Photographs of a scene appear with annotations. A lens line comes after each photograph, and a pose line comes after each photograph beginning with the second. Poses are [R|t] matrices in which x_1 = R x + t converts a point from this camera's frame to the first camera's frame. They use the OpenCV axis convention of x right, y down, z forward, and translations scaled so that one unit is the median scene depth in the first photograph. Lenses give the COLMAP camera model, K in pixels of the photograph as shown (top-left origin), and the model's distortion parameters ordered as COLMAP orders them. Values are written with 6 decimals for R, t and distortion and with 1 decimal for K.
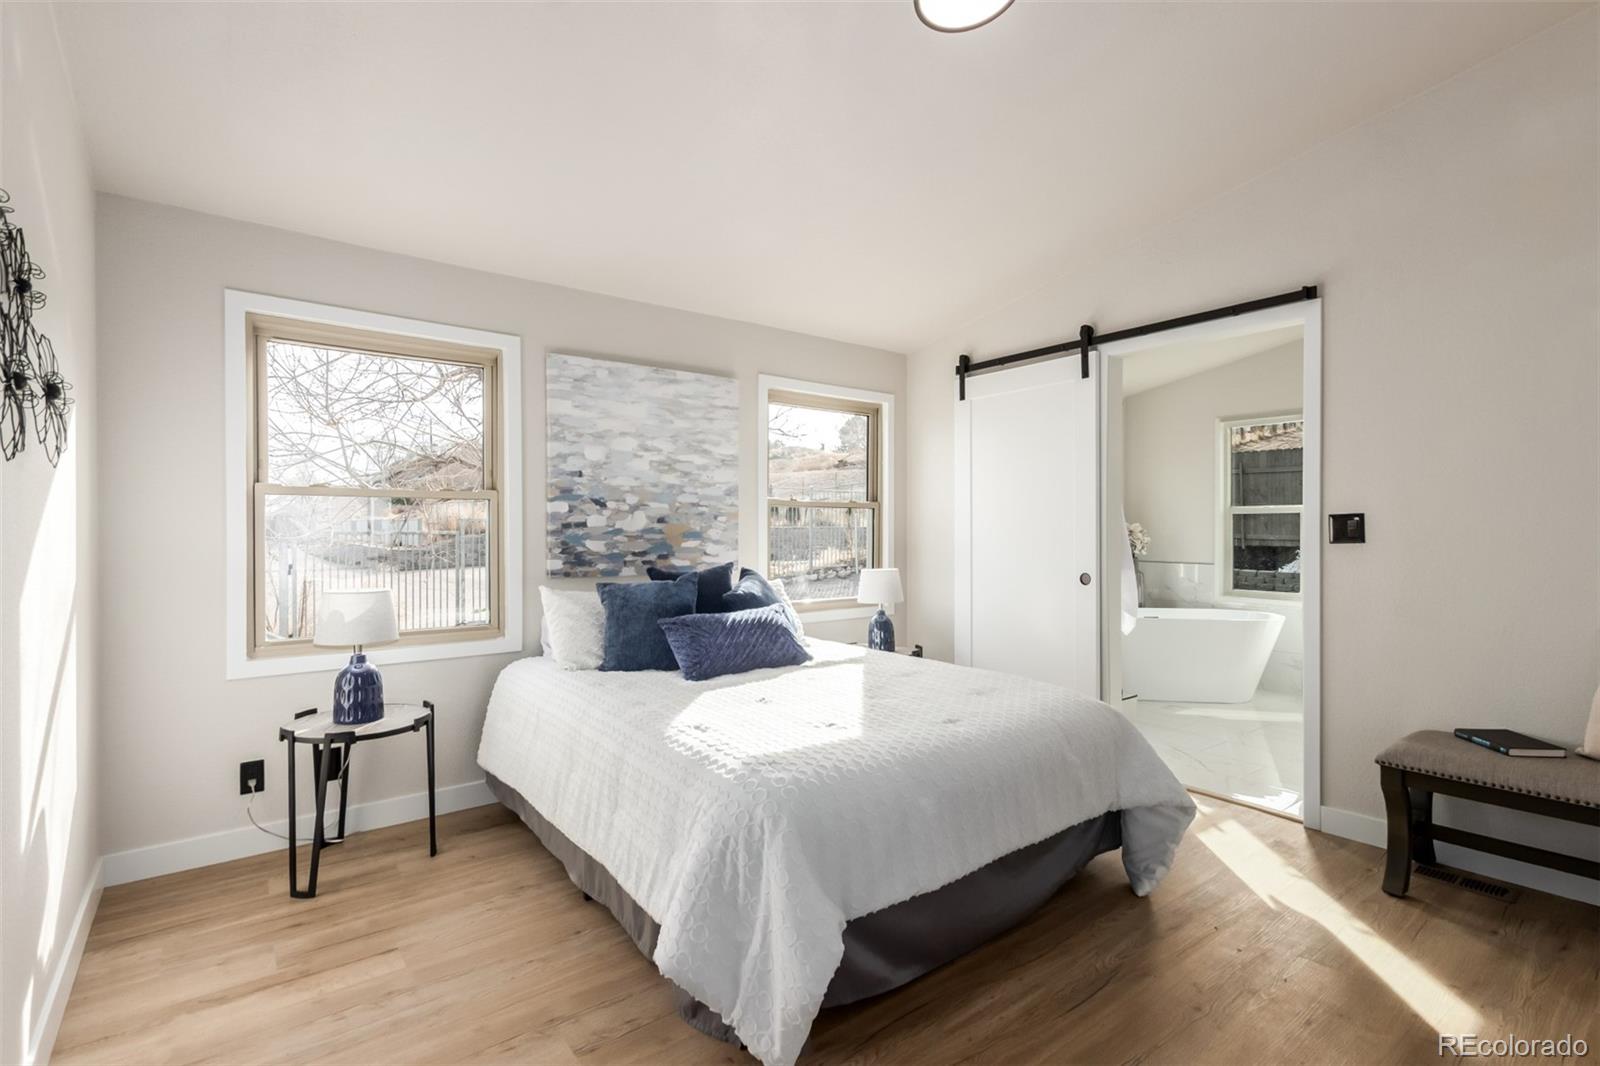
lens RADIAL K [[771.6, 0, 801.6], [0, 771.6, 535.7], [0, 0, 1]] dist [0.004368, 0.000082]
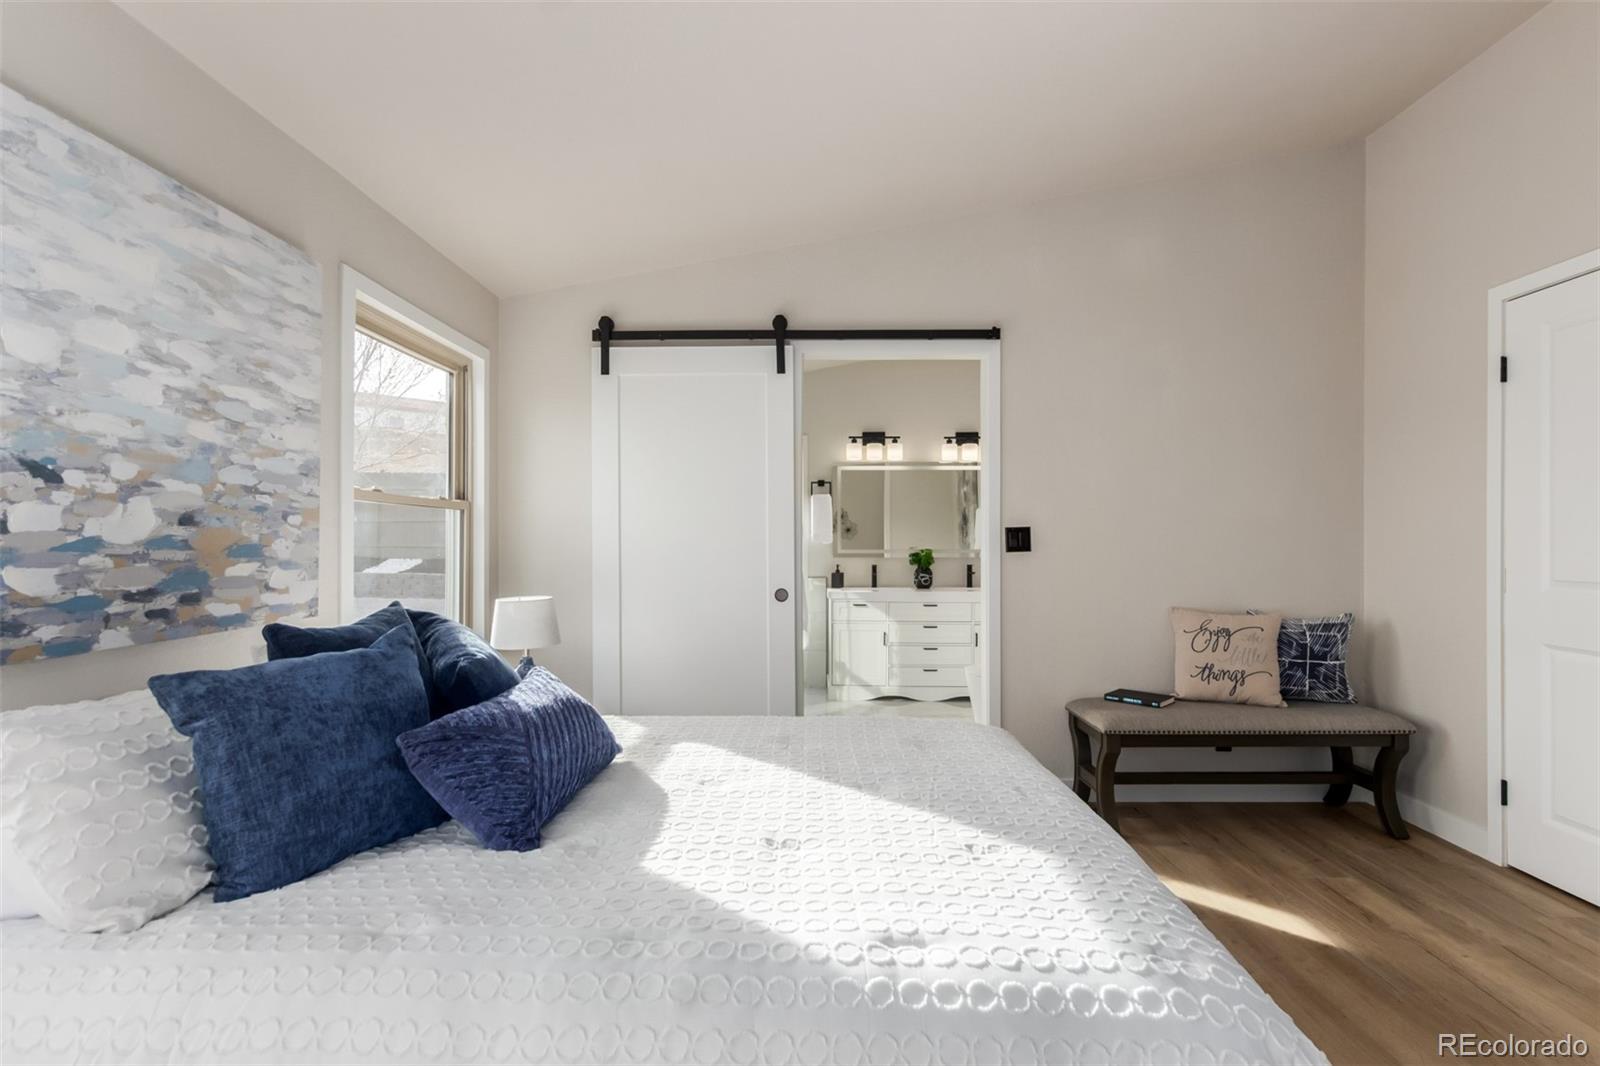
lens RADIAL K [[757.9, 0, 811.0], [0, 757.9, 539.6], [0, 0, 1]] dist [0.004229, -0.000350]
pose [[0.603845, 0.001665, 0.797100, -0.320173], [0.007826, 0.999937, -0.008017, -0.001684], [-0.797063, 0.011079, 0.603794, 0.436064]]
